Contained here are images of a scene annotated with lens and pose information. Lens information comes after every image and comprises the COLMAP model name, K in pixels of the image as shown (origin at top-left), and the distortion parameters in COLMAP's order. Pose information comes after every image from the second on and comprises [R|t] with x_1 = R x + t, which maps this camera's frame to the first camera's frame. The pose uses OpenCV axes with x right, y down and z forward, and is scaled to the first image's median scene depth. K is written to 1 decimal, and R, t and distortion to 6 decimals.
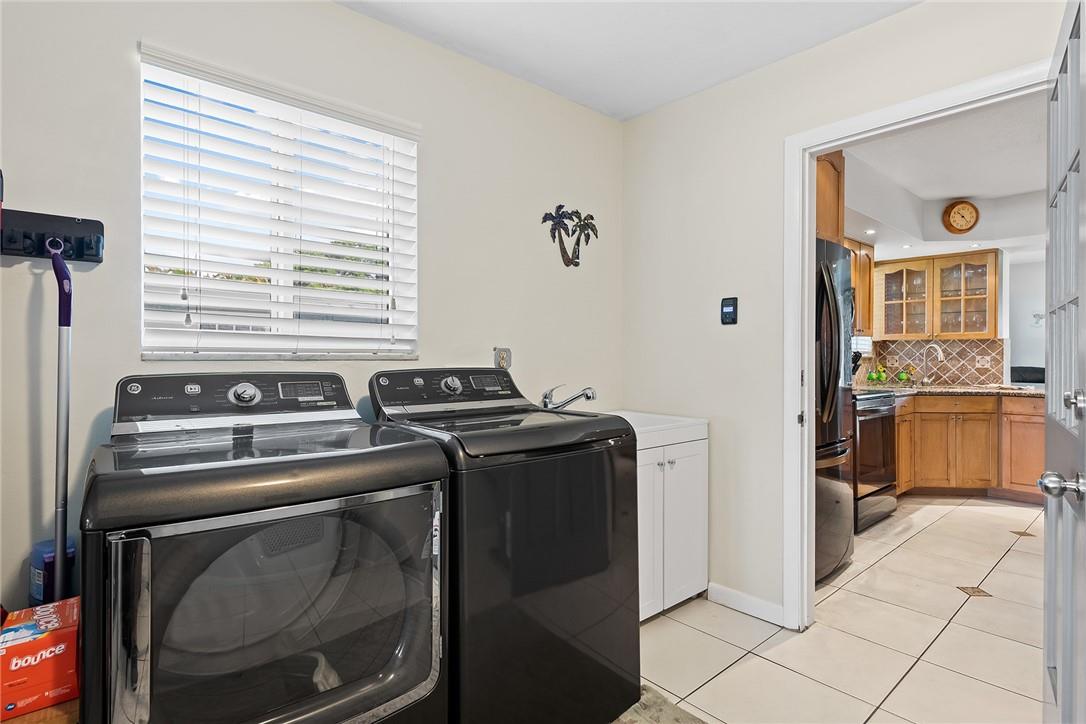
lens RADIAL K [[523.0, 0, 566.9], [0, 523.0, 358.4], [0, 0, 1]] dist [0.010248, -0.002838]
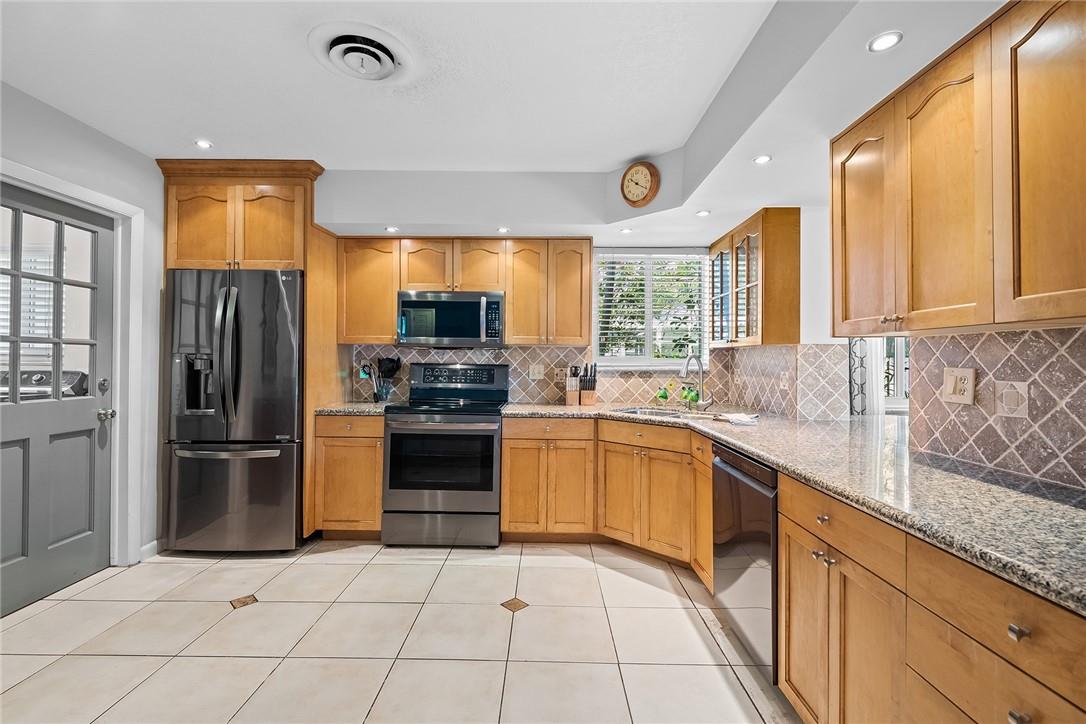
lens RADIAL K [[477.4, 0, 552.3], [0, 477.4, 357.6], [0, 0, 1]] dist [0.001969, -0.001457]
pose [[0.759922, 0.001335, -0.650013, 0.978114], [-0.010872, 0.999884, -0.010657, -0.012644], [0.649924, 0.015166, 0.759848, 0.364306]]
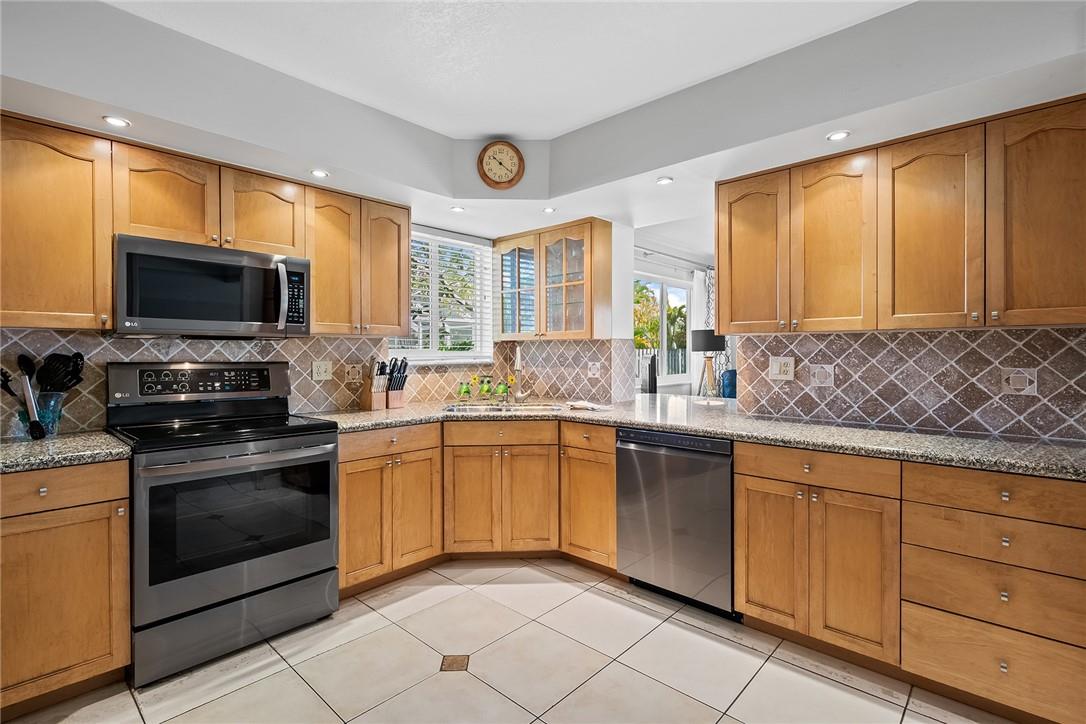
lens RADIAL K [[495.9, 0, 542.2], [0, 495.9, 356.8], [0, 0, 1]] dist [0.004314, -0.003497]
pose [[0.994106, -0.004402, 0.108326, 0.652750], [0.004181, 0.999989, 0.002259, -0.014372], [-0.108335, -0.001793, 0.994113, 0.304629]]
